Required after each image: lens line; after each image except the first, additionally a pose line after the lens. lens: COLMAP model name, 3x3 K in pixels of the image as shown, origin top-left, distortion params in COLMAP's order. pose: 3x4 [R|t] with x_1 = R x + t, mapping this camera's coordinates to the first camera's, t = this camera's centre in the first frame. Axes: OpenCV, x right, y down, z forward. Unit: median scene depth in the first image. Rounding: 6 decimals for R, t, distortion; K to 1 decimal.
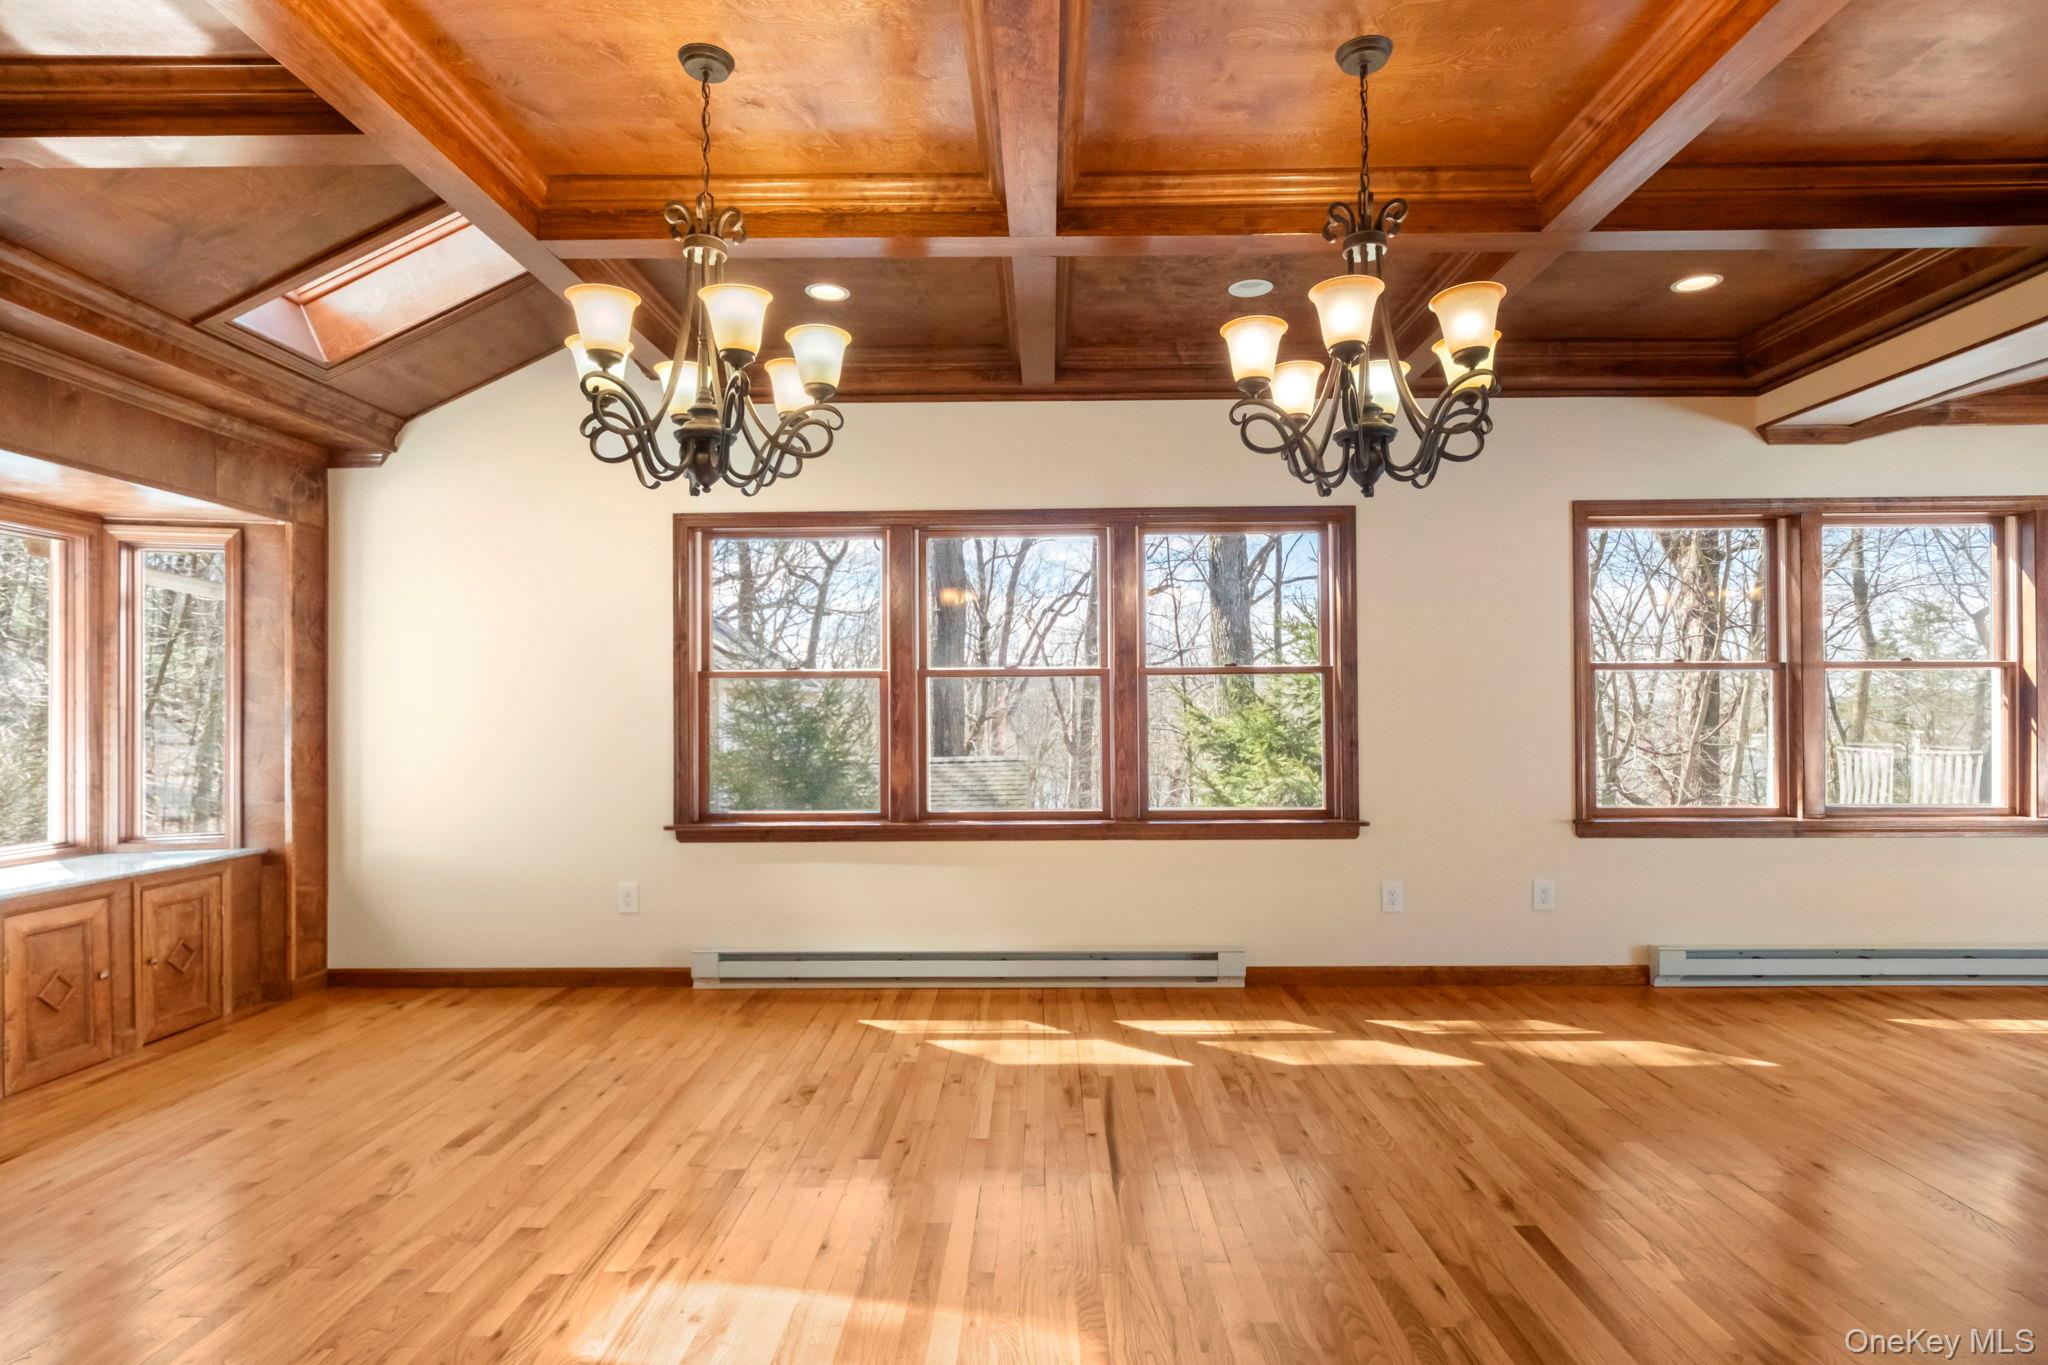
lens RADIAL K [[1041.7, 0, 1028.9], [0, 1041.7, 694.0], [0, 0, 1]] dist [-0.005716, -0.000427]
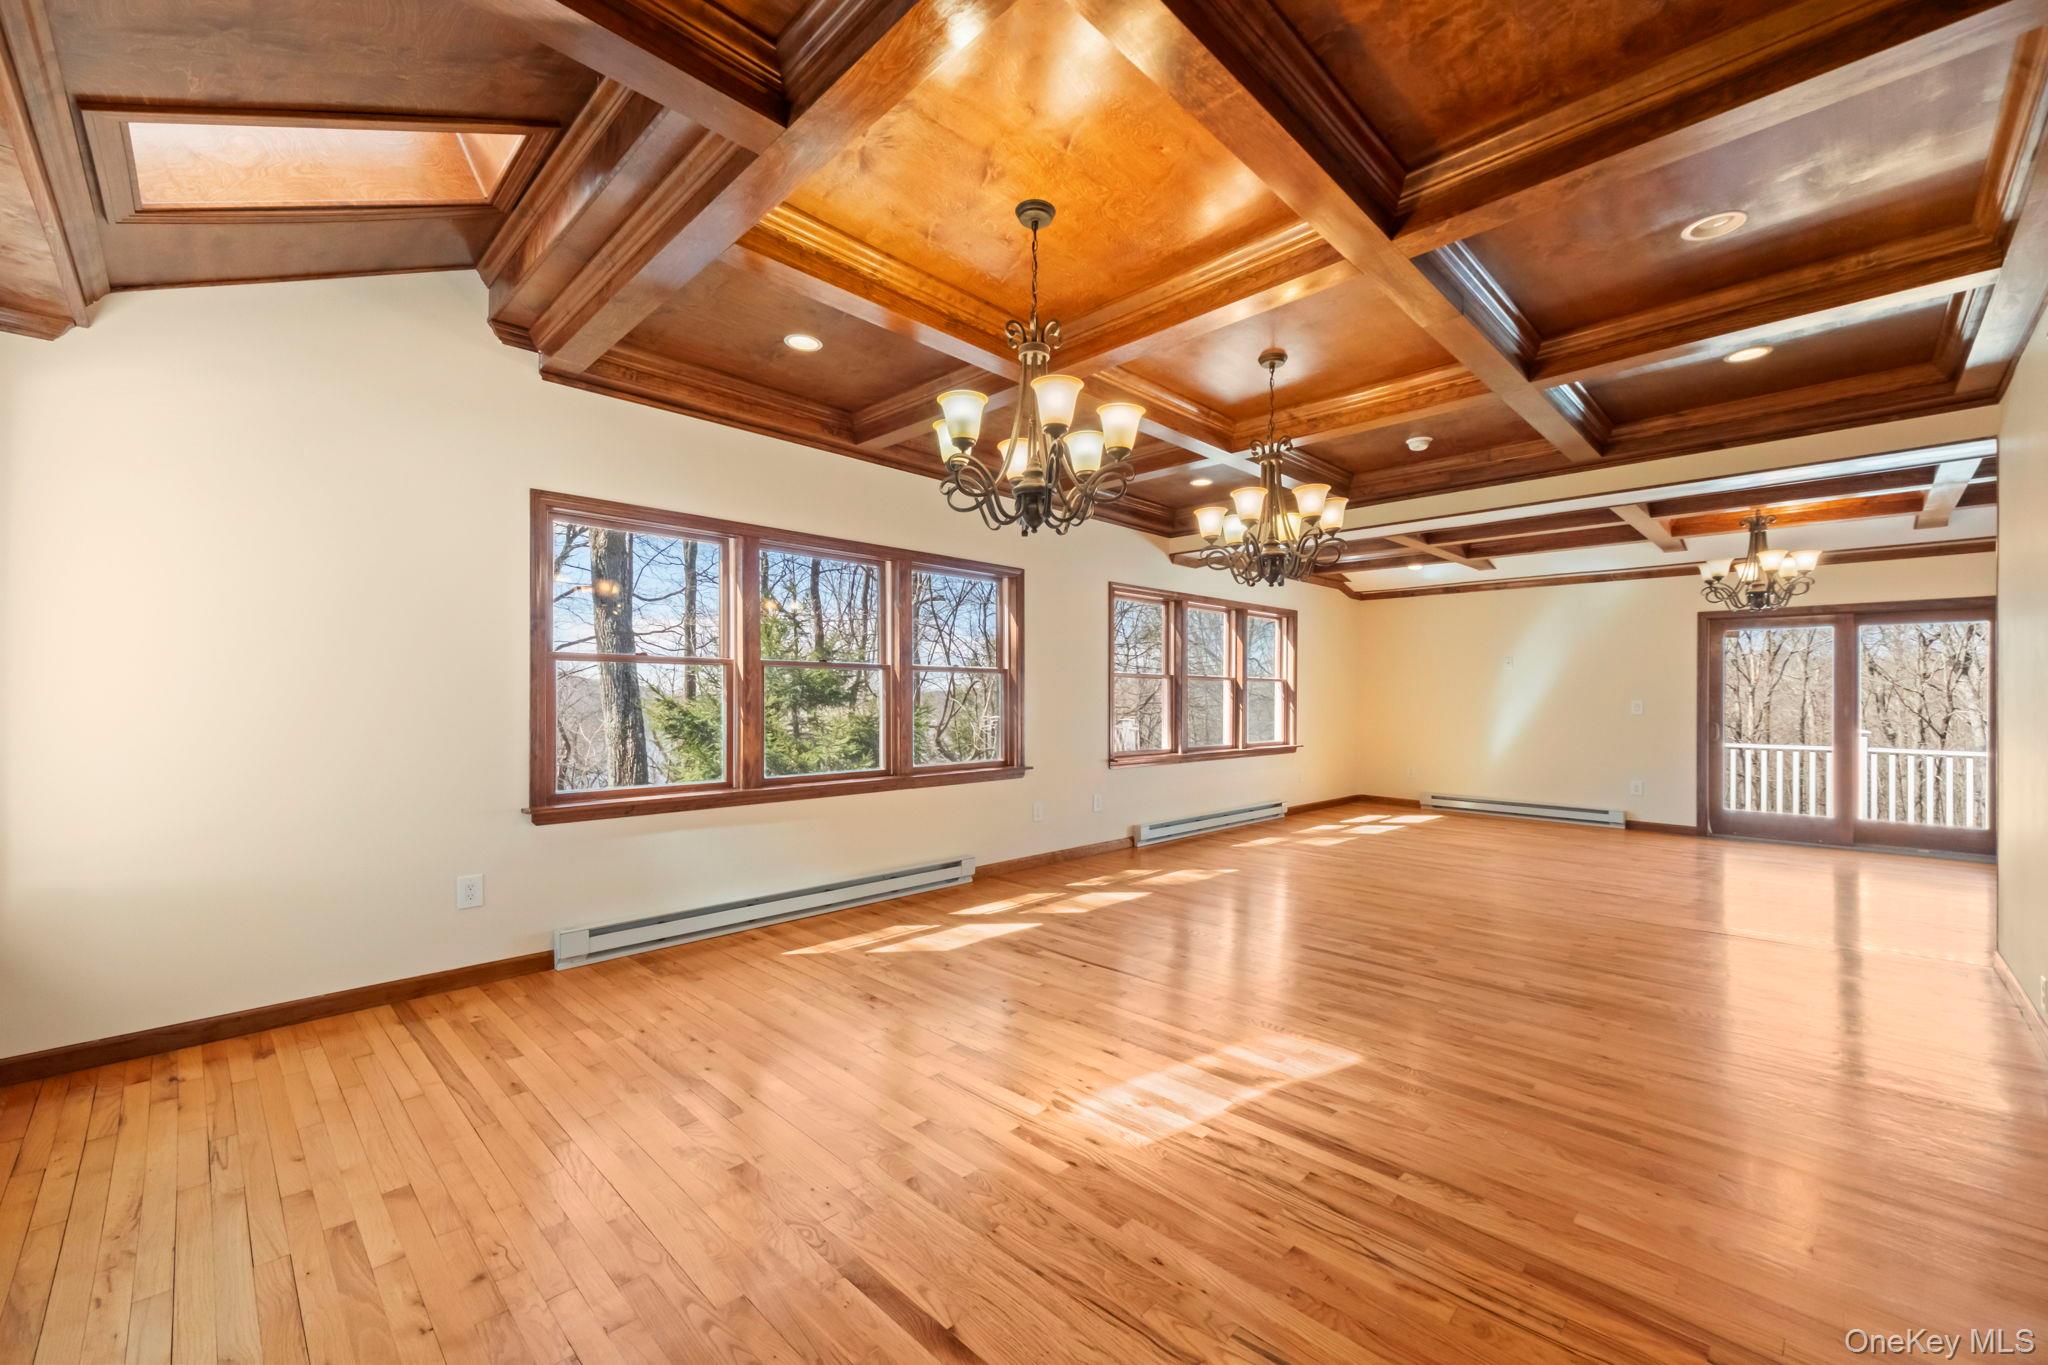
lens RADIAL K [[808.1, 0, 1017.7], [0, 808.1, 688.6], [0, 0, 1]] dist [0.003171, 0.000082]
pose [[0.694356, 0.016216, 0.719449, -0.634084], [-0.023309, 0.999728, -0.000037, 0.002472], [-0.719254, -0.016744, 0.694546, 0.158933]]
